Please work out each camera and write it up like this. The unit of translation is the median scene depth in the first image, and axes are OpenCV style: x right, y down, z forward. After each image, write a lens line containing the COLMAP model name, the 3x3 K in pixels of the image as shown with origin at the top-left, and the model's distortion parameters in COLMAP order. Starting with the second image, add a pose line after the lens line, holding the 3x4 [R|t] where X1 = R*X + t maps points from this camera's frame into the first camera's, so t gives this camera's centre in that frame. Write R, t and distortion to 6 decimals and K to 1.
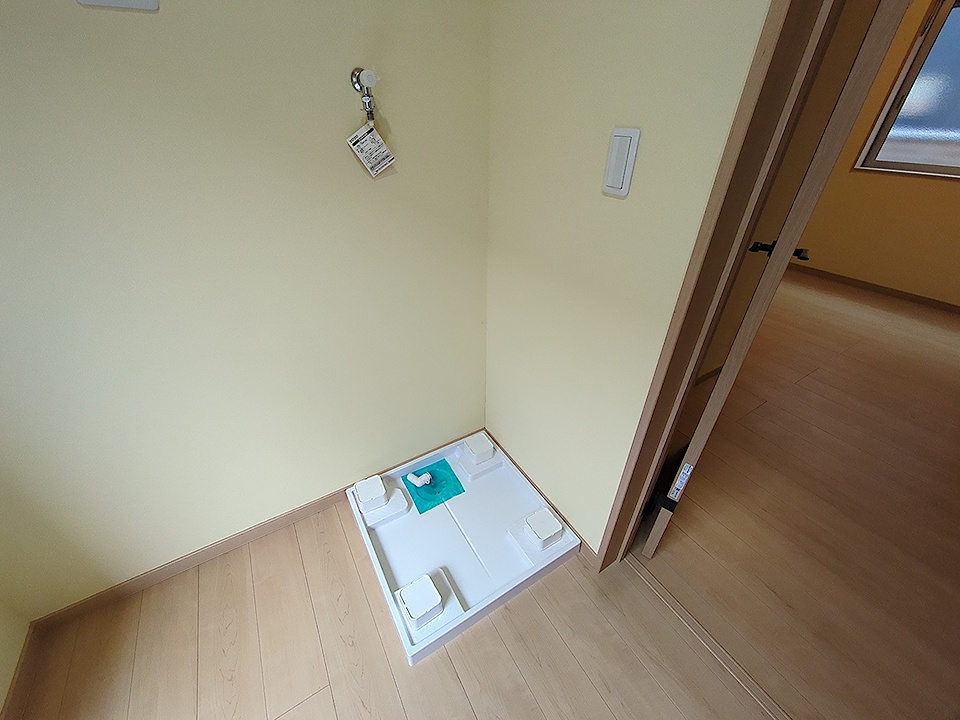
lens RADIAL K [[377.9, 0, 479.3], [0, 377.9, 359.6], [0, 0, 1]] dist [0.002687, -0.000139]
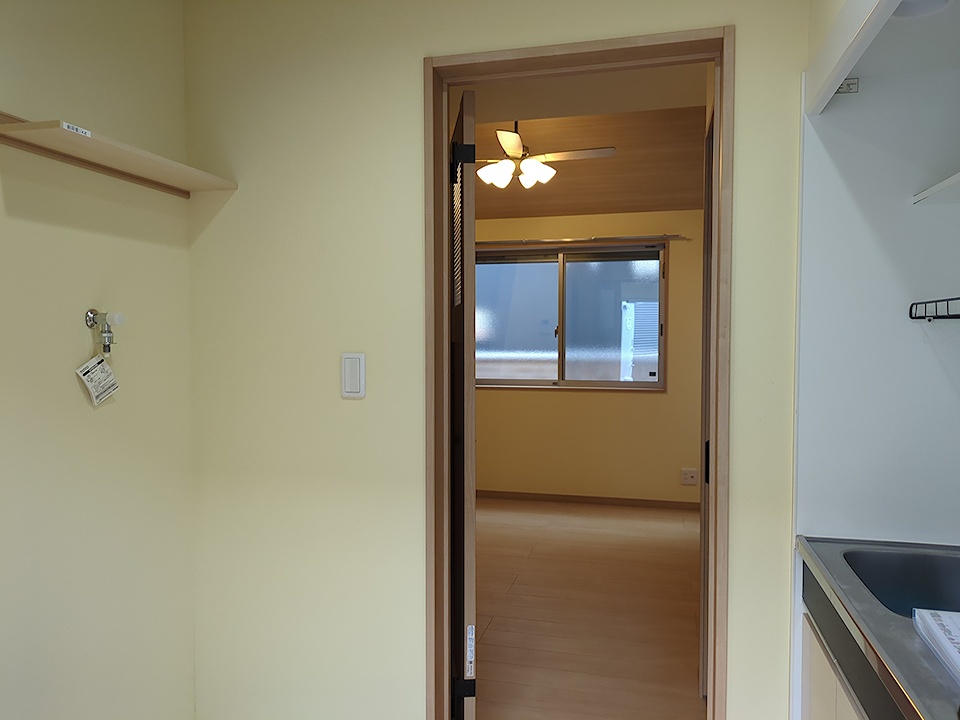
lens RADIAL K [[725.1, 0, 479.9], [0, 725.1, 360.3], [0, 0, 1]] dist [0.040914, 0.000059]
pose [[0.715325, -0.028601, 0.698207, -0.888197], [0.387177, 0.847997, -0.361932, 0.433660], [-0.581726, 0.529228, 0.617667, -0.704481]]
